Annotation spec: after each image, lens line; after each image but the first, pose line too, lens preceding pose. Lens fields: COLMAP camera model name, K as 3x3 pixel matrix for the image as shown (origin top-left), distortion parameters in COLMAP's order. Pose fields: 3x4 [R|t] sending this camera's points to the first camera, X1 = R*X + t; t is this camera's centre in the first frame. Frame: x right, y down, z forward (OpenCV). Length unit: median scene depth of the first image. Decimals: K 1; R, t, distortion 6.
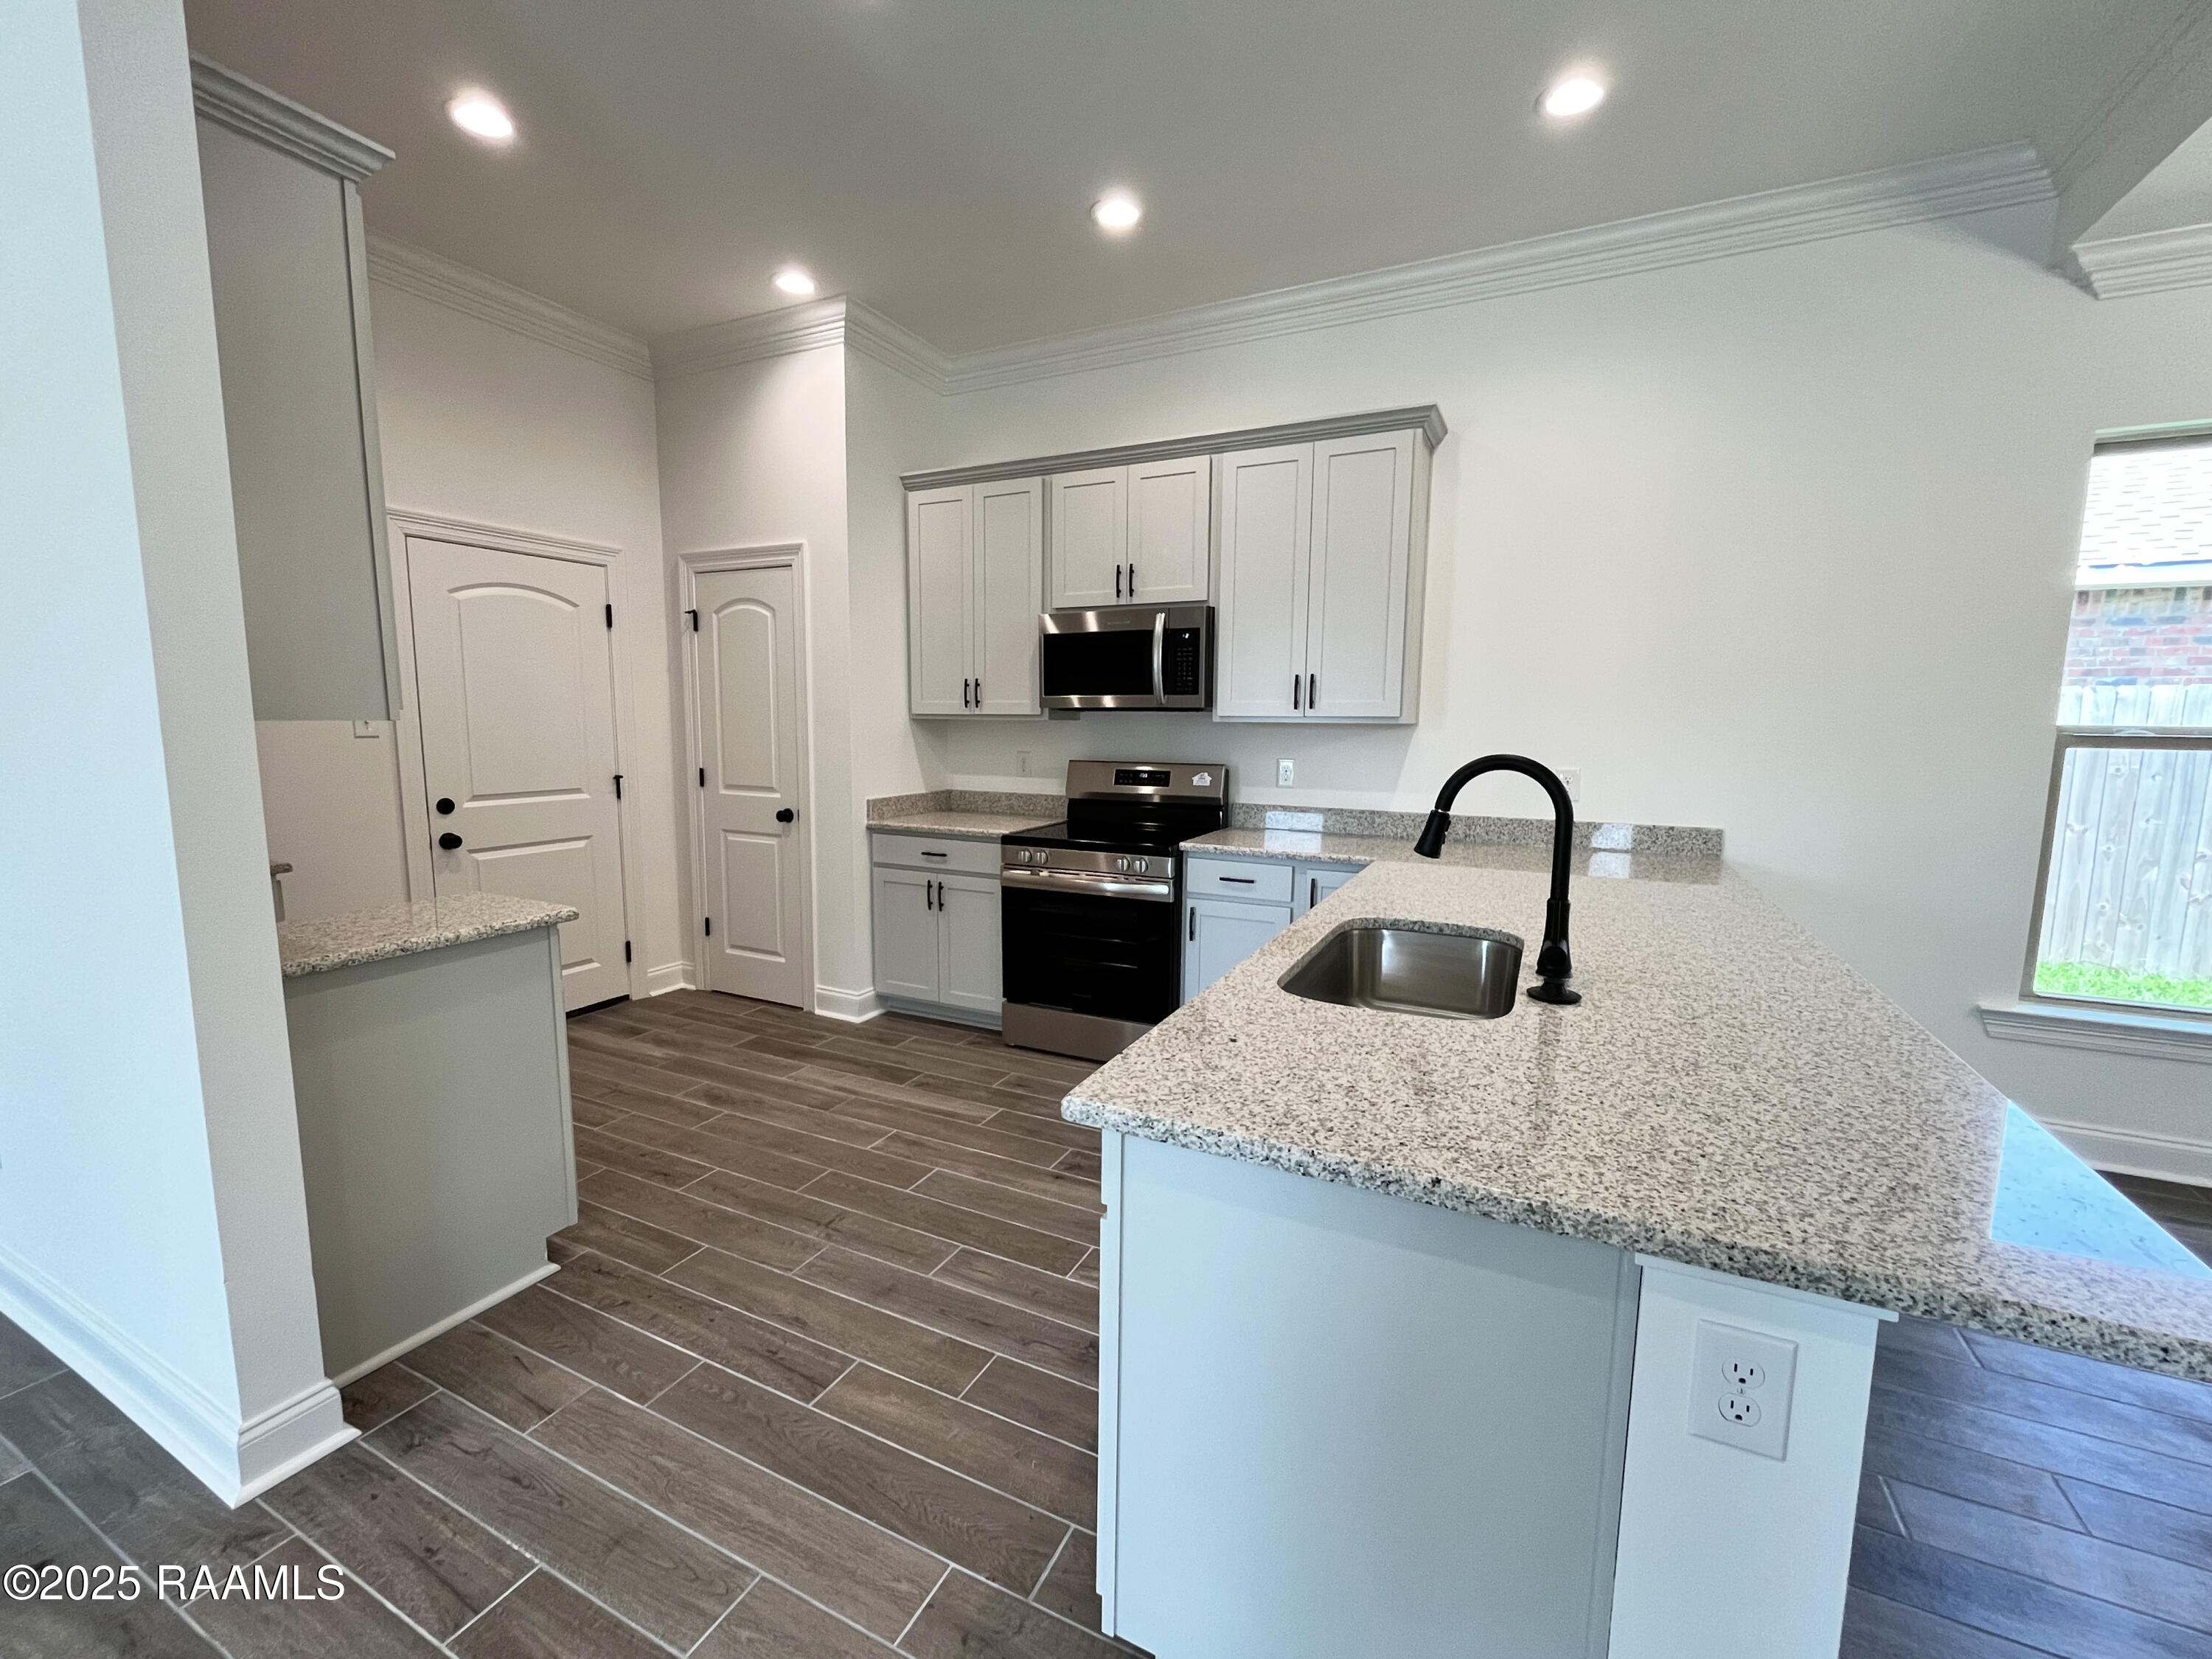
lens RADIAL K [[902.2, 0, 1108.1], [0, 902.2, 822.2], [0, 0, 1]] dist [-0.004408, -0.000246]
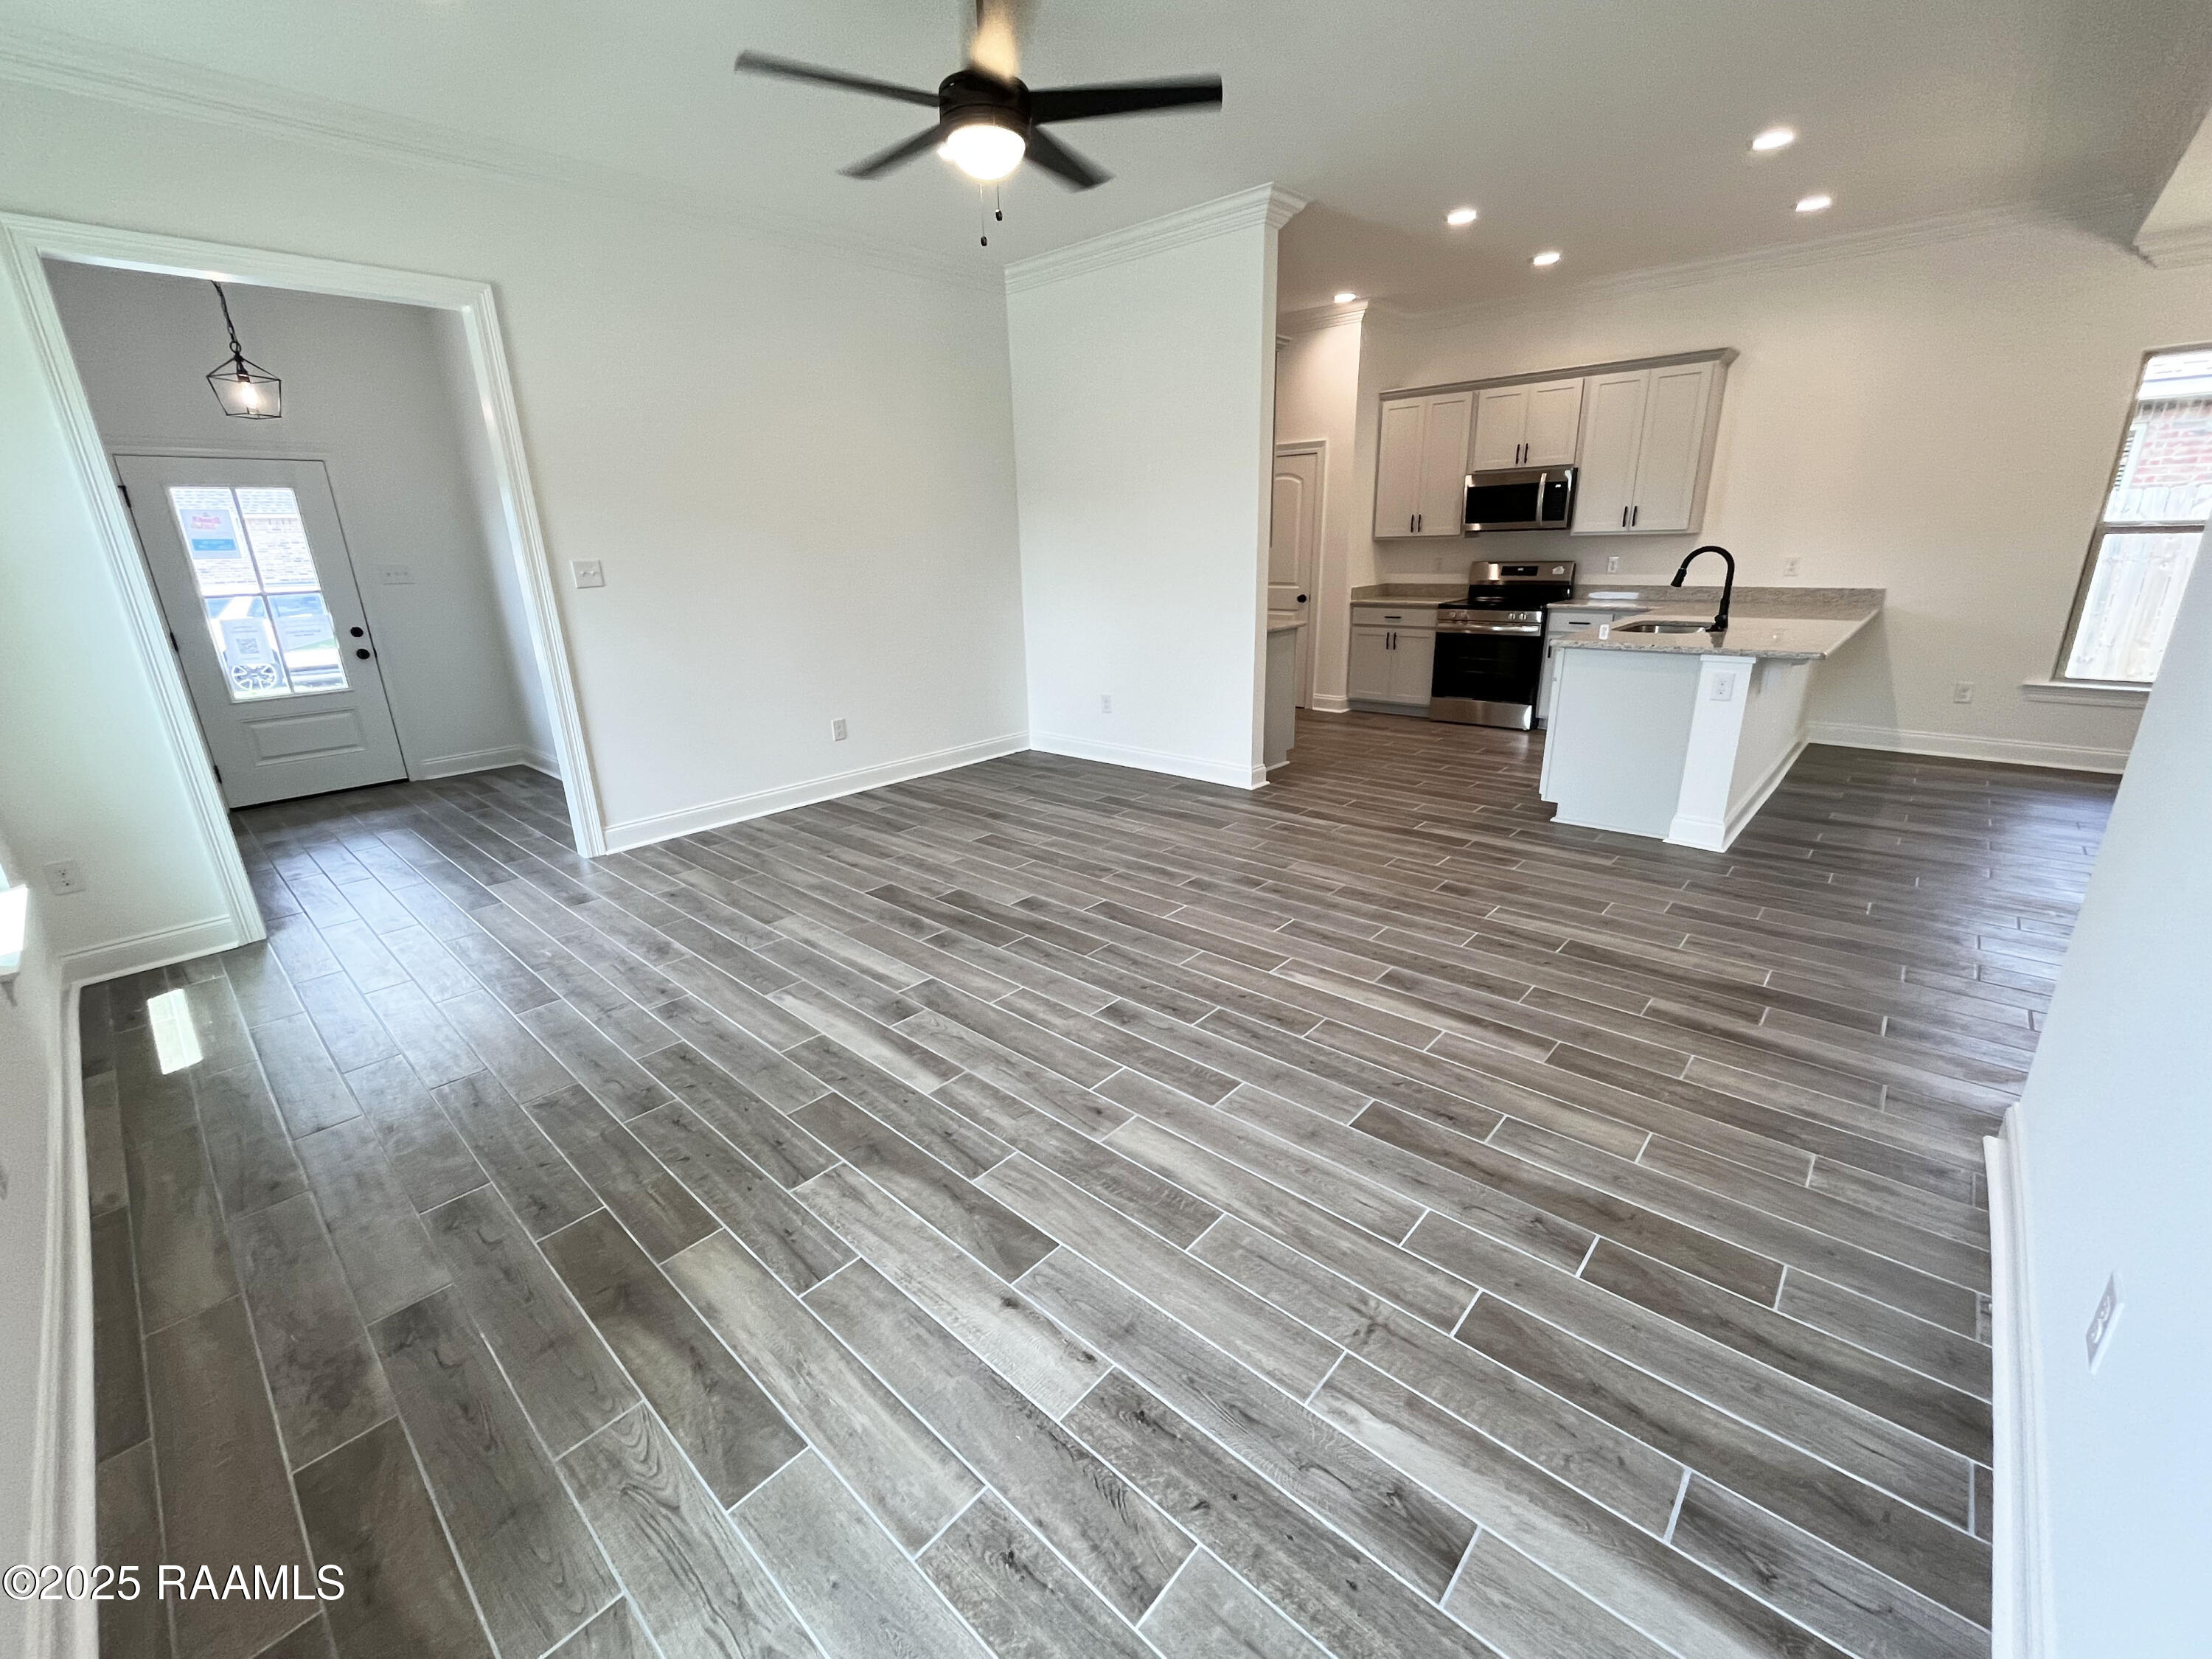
lens RADIAL K [[902.2, 0, 1108.6], [0, 902.2, 826.5], [0, 0, 1]] dist [-0.004408, -0.000246]
pose [[0.959172, 0.050612, -0.278257, -0.225539], [0.004051, 0.981298, 0.192453, 0.101977], [0.282794, -0.185723, 0.941029, -0.996699]]
